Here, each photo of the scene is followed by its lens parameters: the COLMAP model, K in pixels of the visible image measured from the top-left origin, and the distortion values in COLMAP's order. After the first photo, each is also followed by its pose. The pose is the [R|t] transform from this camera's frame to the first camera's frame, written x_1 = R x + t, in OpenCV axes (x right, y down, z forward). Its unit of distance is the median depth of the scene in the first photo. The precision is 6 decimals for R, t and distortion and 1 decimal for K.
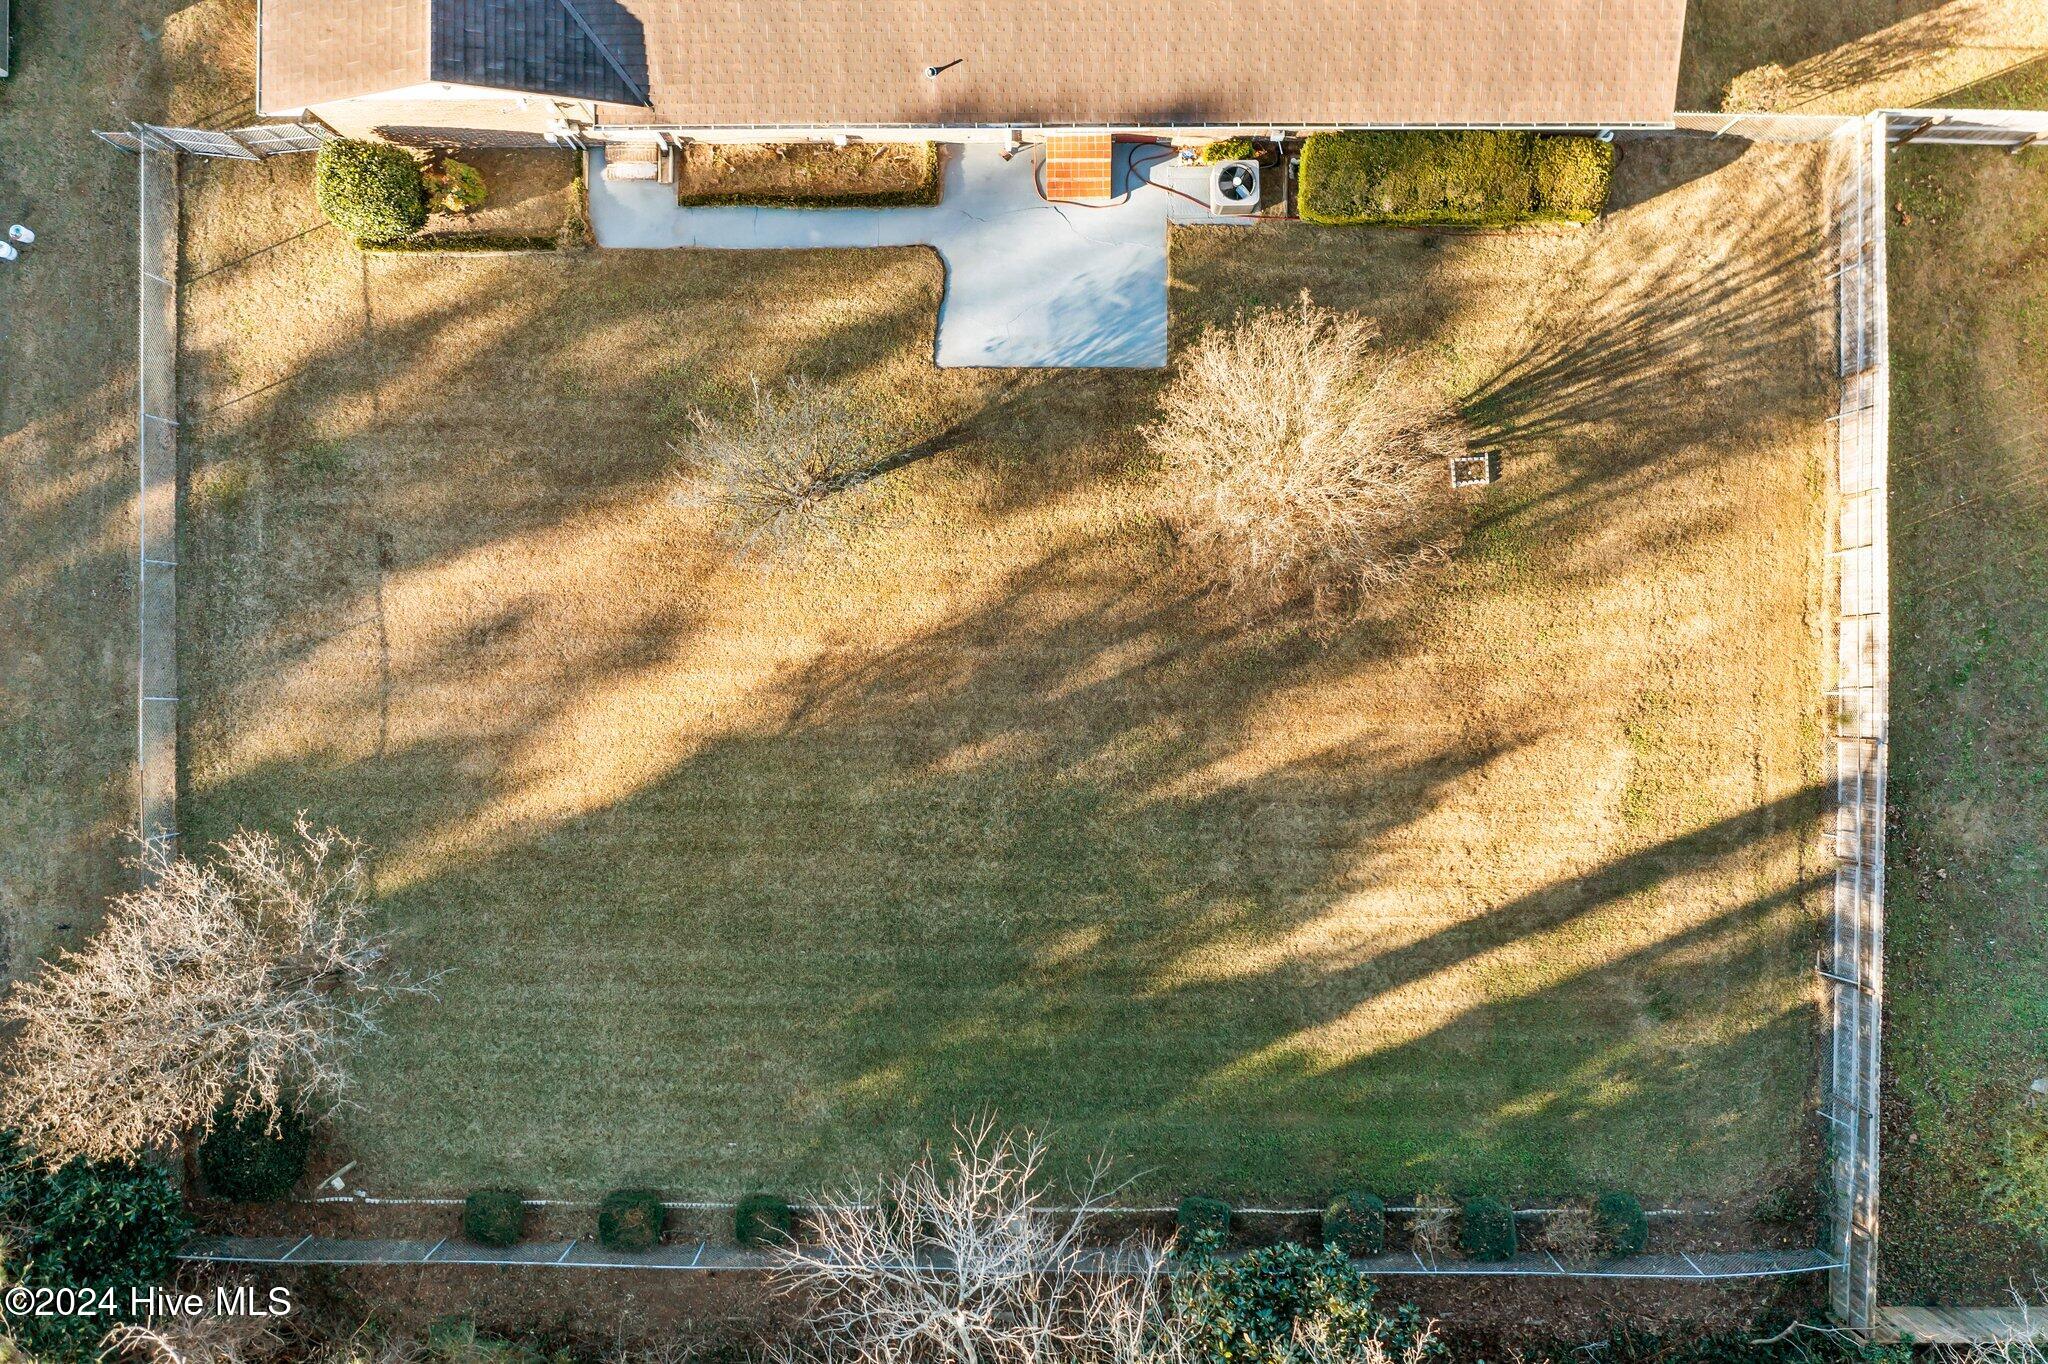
lens RADIAL K [[1608.1, 0, 991.2], [0, 1608.1, 697.2], [0, 0, 1]] dist [-0.014266, -0.003965]
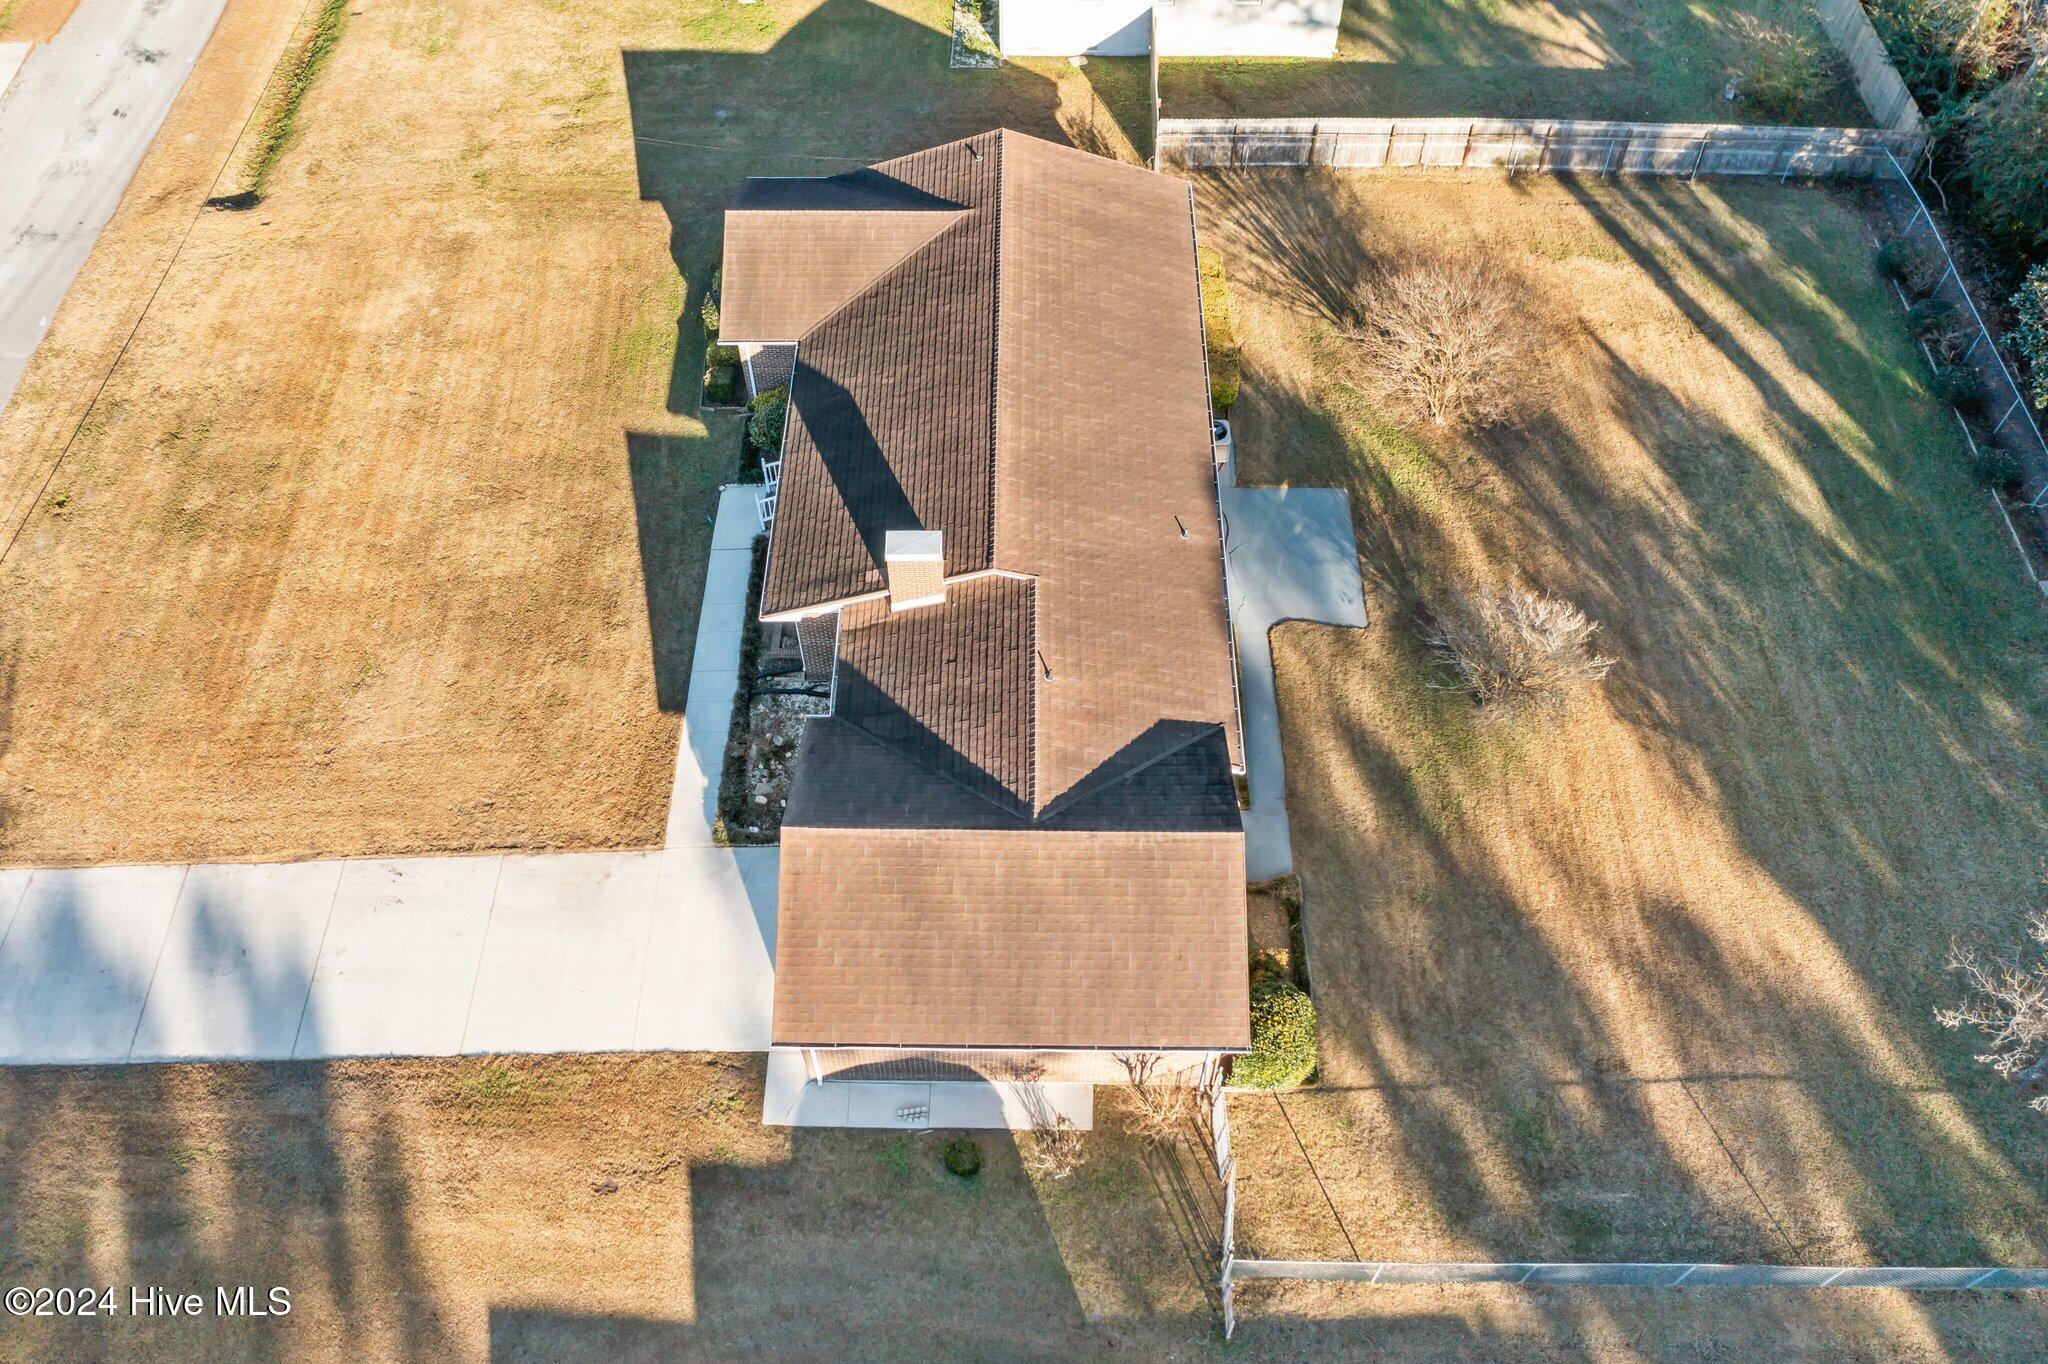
lens RADIAL K [[1614.9, 0, 1022.3], [0, 1614.9, 687.0], [0, 0, 1]] dist [-0.024359, 0.010099]
pose [[0.005402, -0.792758, 0.609512, -0.812769], [0.999720, -0.009769, -0.021567, -0.441406], [0.023052, 0.609458, 0.792483, 0.051617]]
